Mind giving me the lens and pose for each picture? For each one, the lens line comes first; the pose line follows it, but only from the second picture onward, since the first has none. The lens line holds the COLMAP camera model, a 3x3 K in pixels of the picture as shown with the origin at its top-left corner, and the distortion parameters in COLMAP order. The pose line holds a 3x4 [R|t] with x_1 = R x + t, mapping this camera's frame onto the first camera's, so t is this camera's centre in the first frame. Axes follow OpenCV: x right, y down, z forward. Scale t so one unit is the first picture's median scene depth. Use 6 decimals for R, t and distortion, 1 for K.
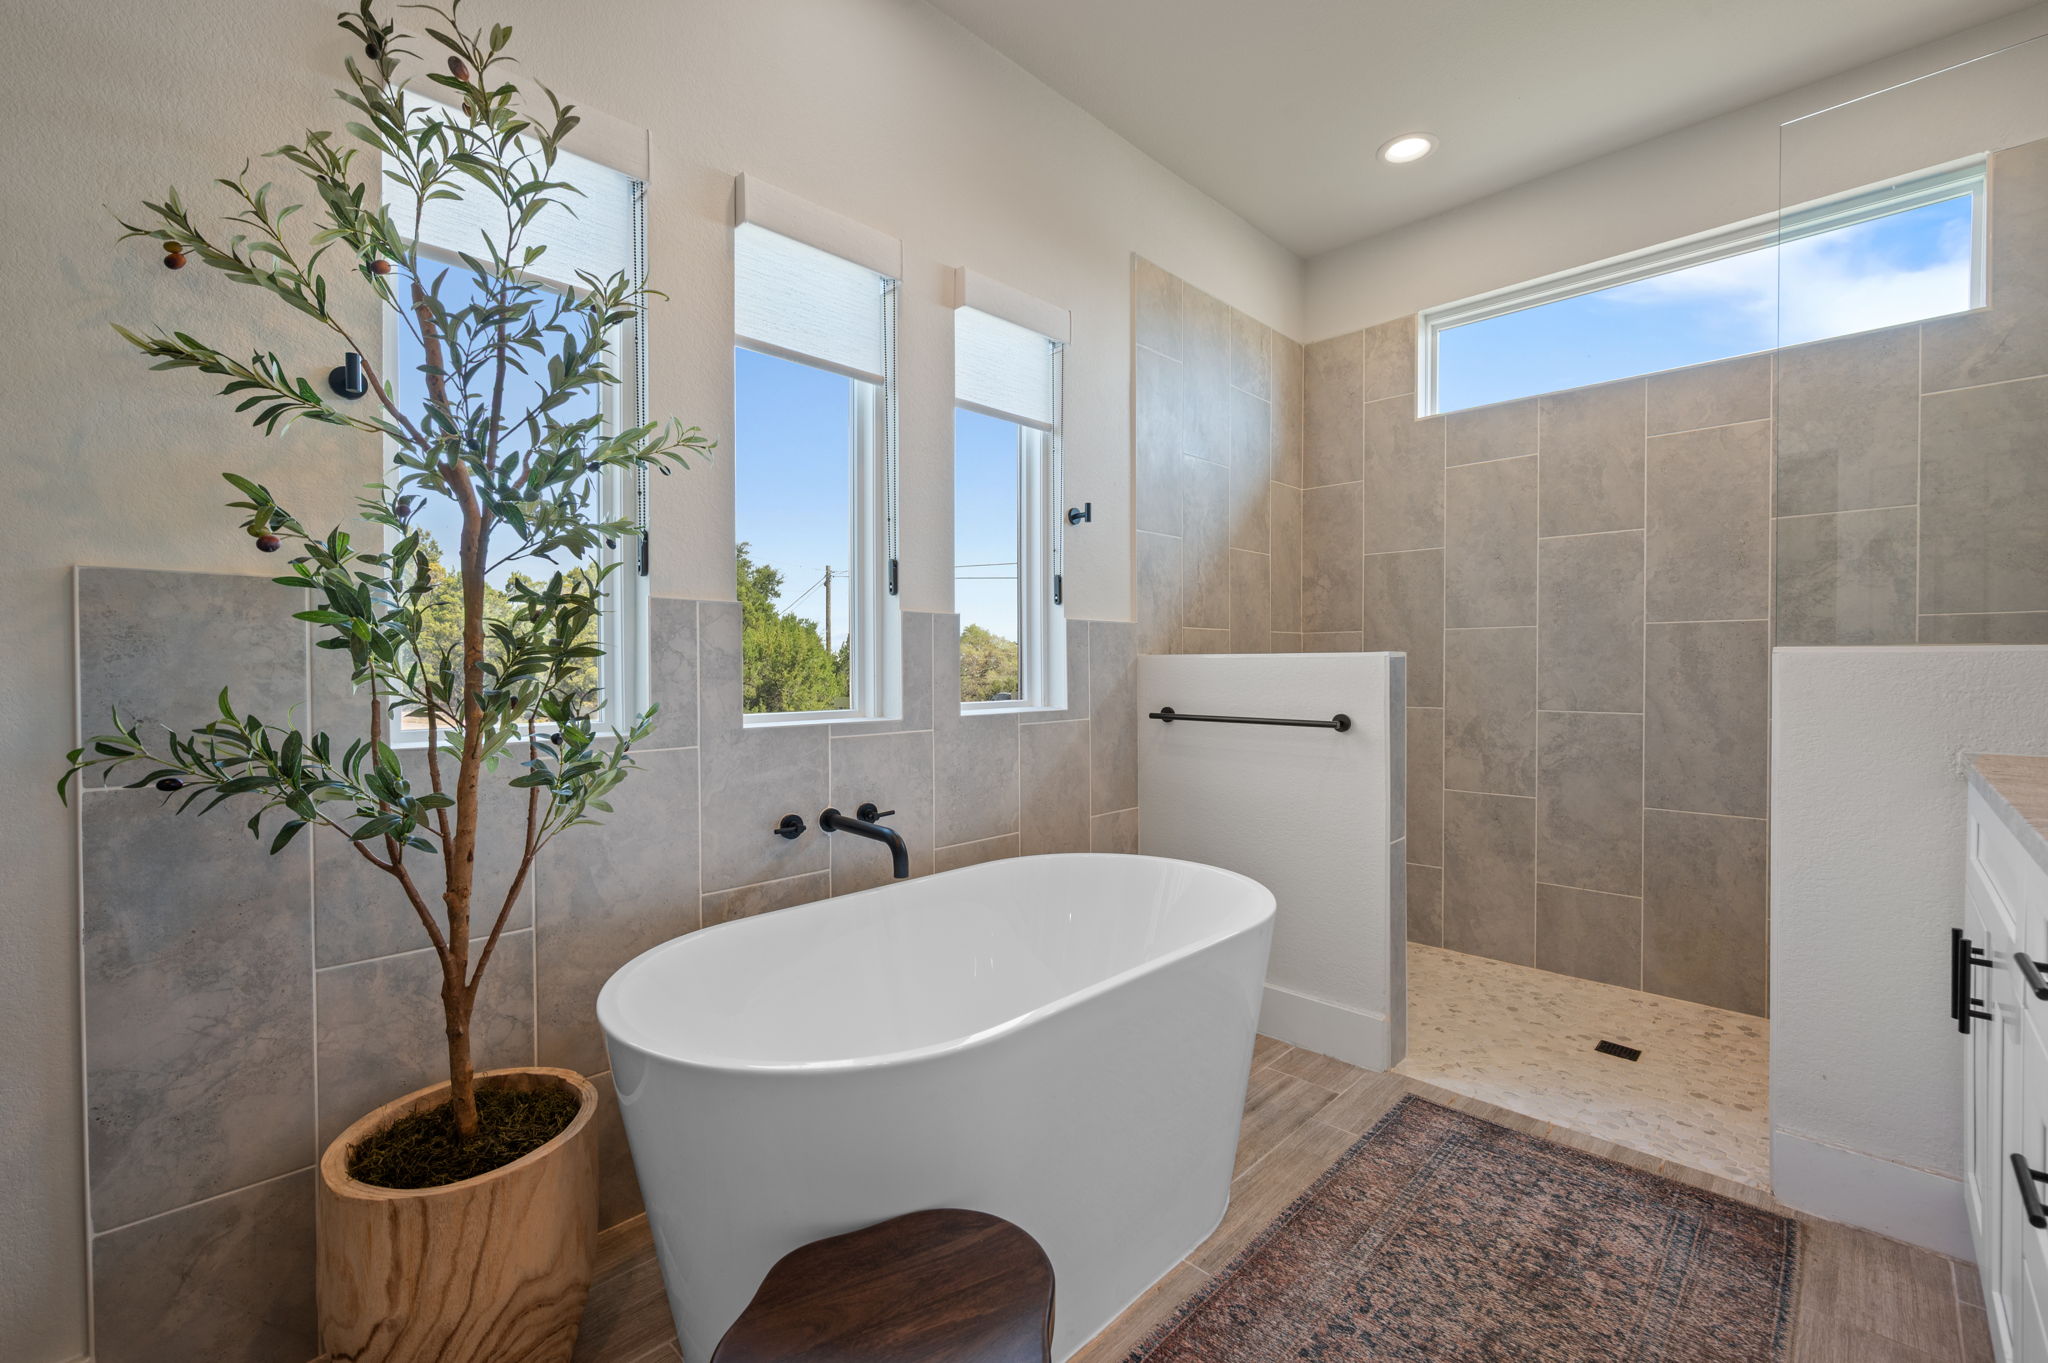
lens RADIAL K [[815.2, 0, 1007.6], [0, 815.2, 675.5], [0, 0, 1]] dist [-0.003132, -0.000064]
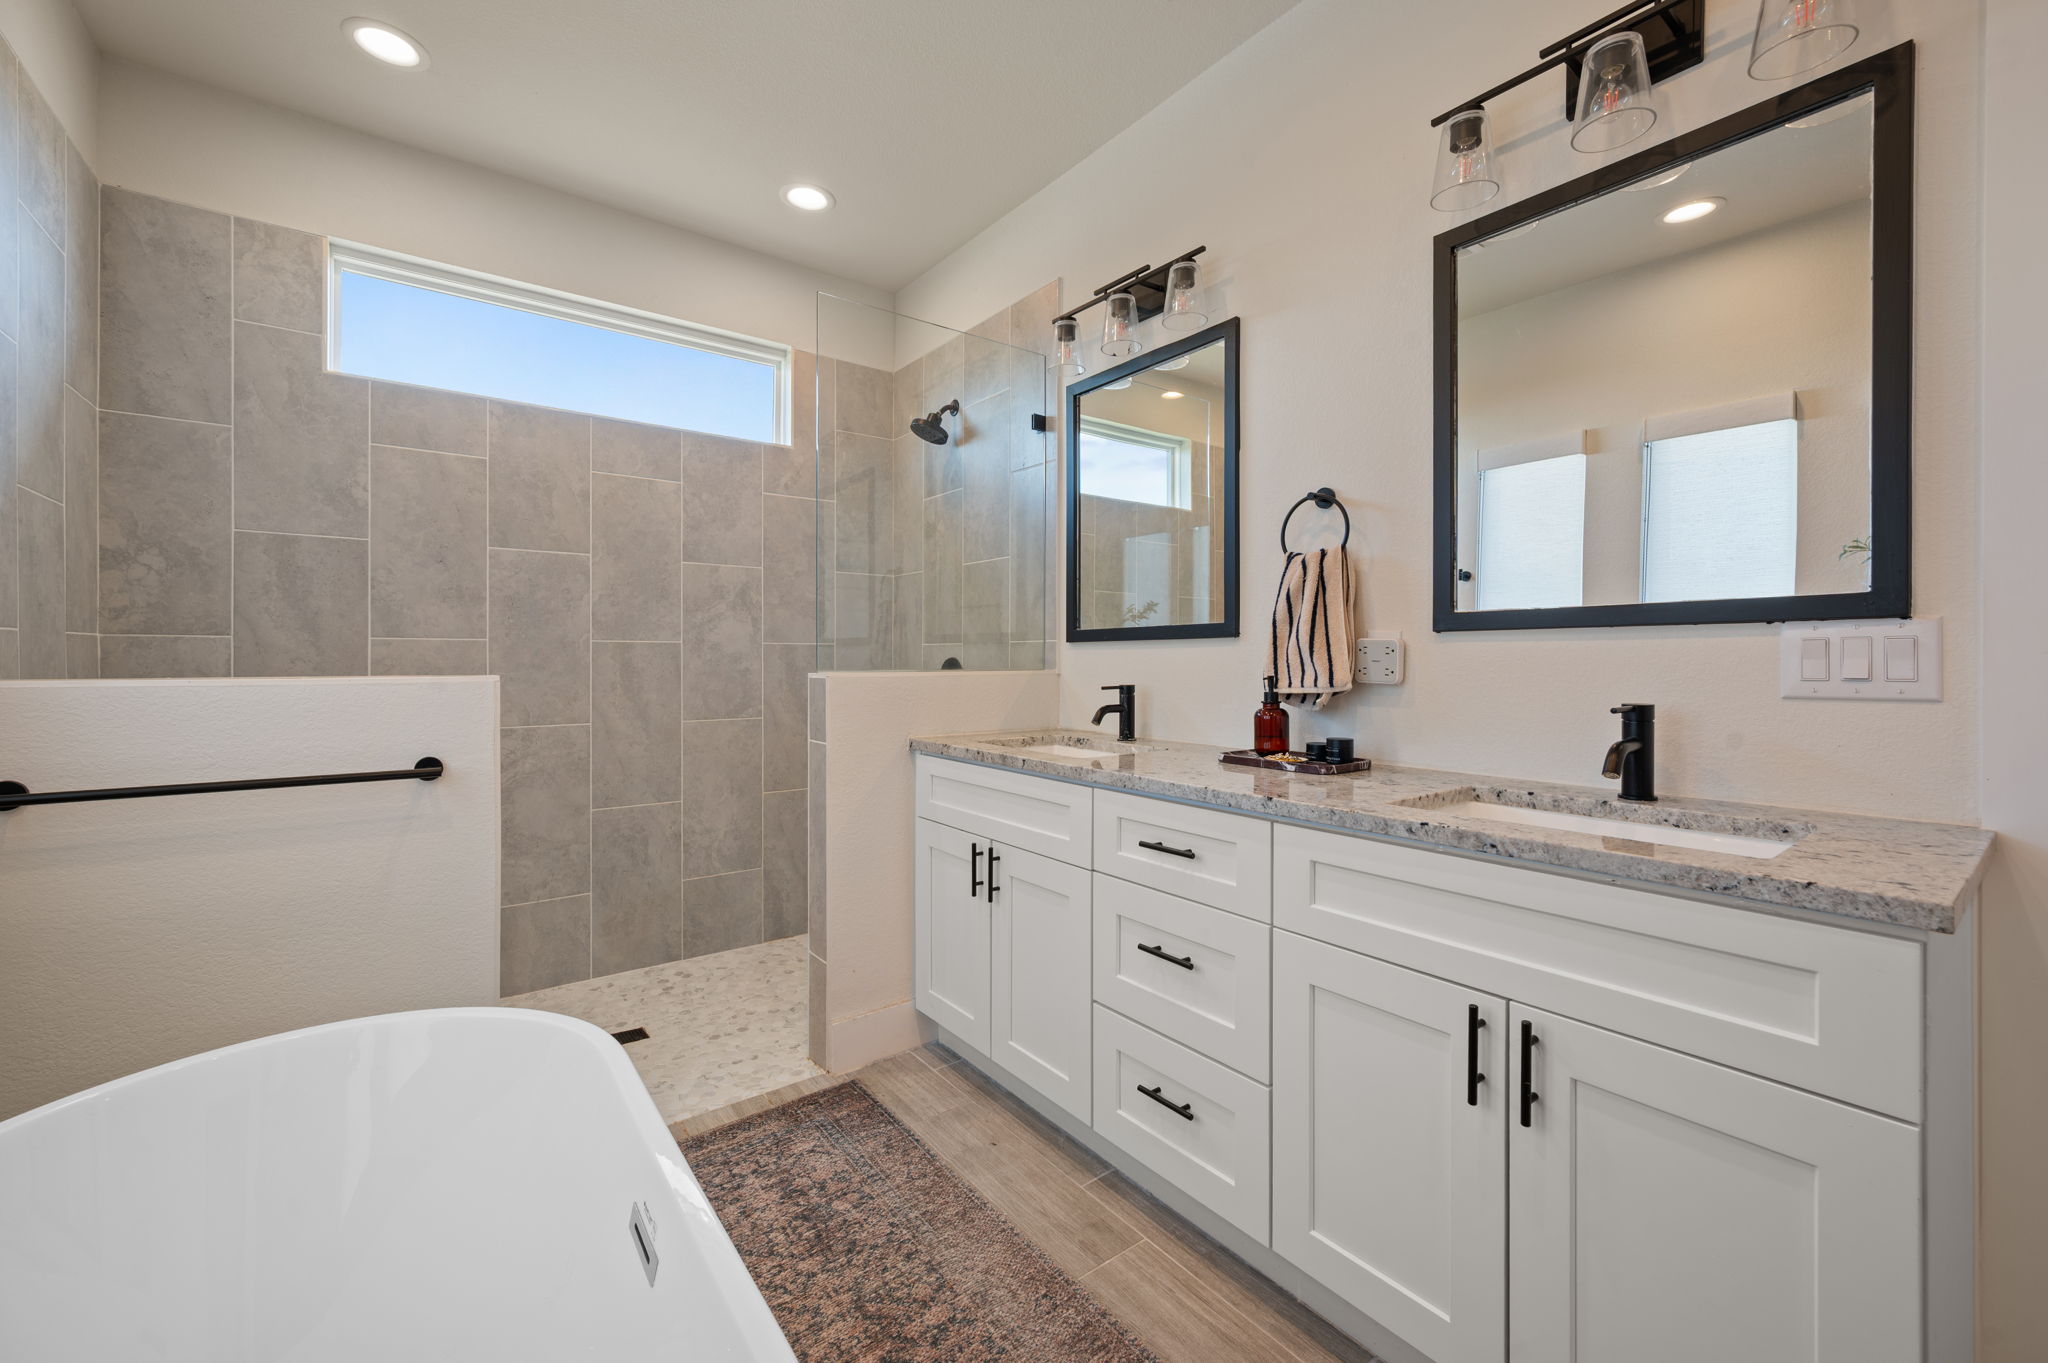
lens RADIAL K [[815.2, 0, 1010.0], [0, 815.2, 663.9], [0, 0, 1]] dist [-0.003132, -0.000064]
pose [[0.157206, -0.004403, 0.987556, -0.221678], [0.014095, 0.999898, 0.002214, -0.029642], [-0.987465, 0.013571, 0.157252, 0.289525]]
